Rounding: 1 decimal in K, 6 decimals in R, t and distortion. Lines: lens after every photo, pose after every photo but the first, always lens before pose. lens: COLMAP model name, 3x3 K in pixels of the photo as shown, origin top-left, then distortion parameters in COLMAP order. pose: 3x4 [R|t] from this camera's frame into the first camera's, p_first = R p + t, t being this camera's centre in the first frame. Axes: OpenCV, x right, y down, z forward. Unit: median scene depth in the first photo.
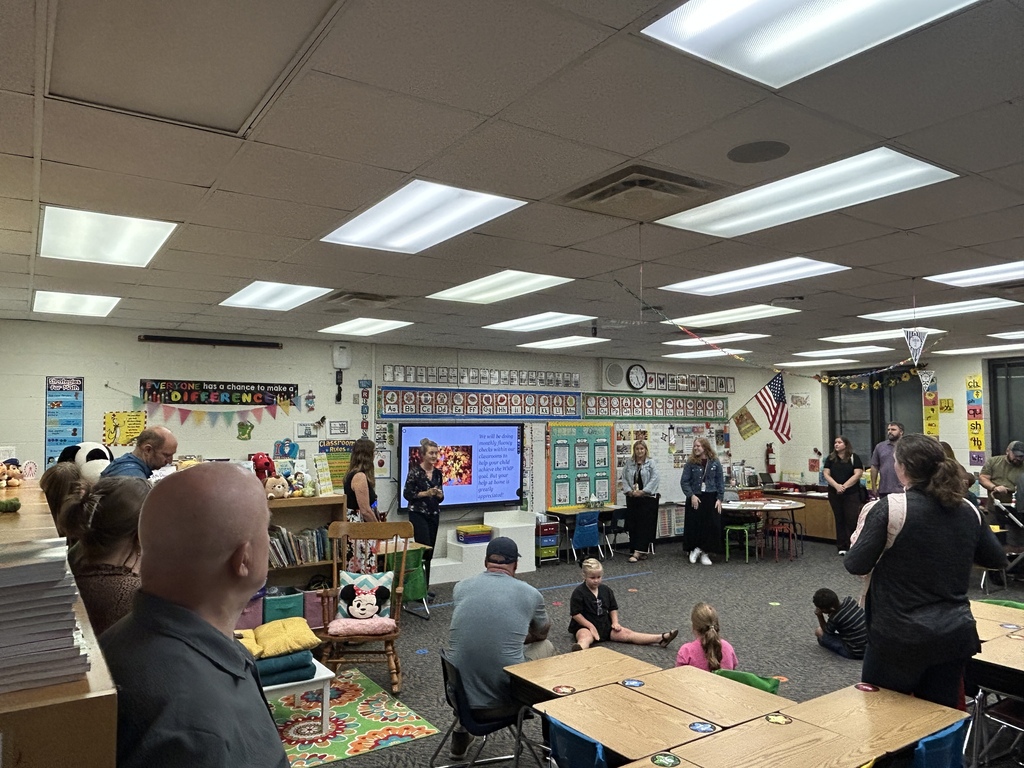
lens RADIAL K [[735.5, 0, 510.9], [0, 735.5, 386.4], [0, 0, 1]] dist [0.003574, 0.000568]
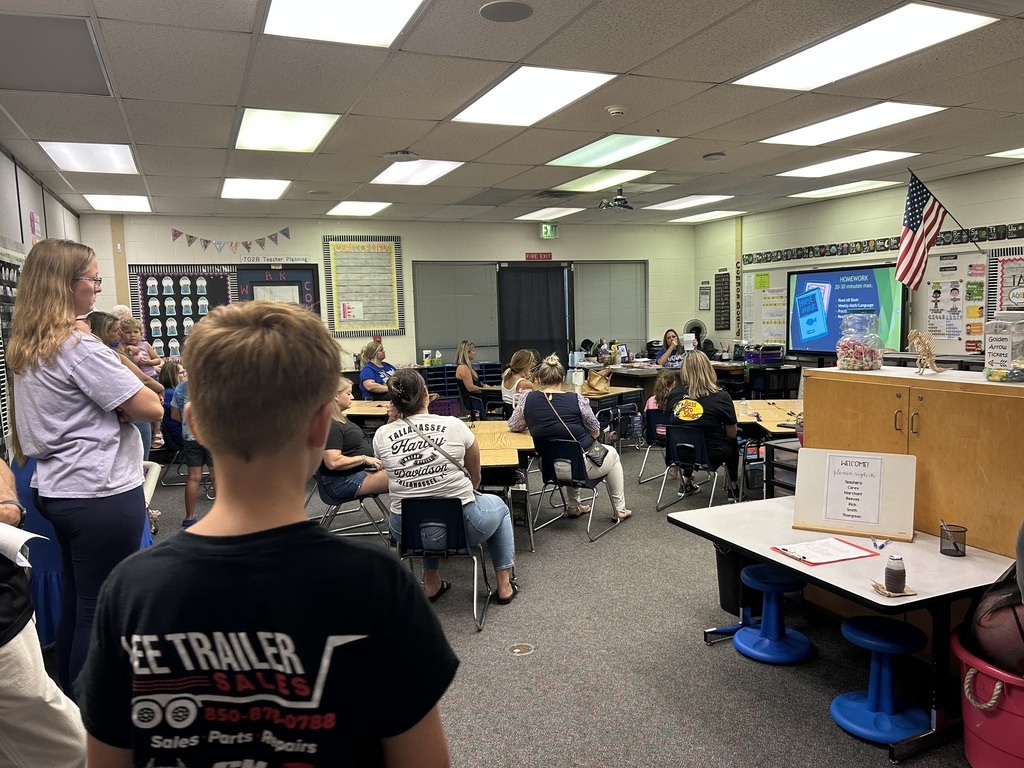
lens RADIAL K [[776.6, 0, 513.1], [0, 776.6, 384.9], [0, 0, 1]] dist [0.014780, 0.002530]
pose [[0.980541, -0.005911, -0.196223, 0.079330], [0.035874, 0.988111, 0.149498, 0.039187], [0.193006, -0.153628, 0.969096, -0.262647]]
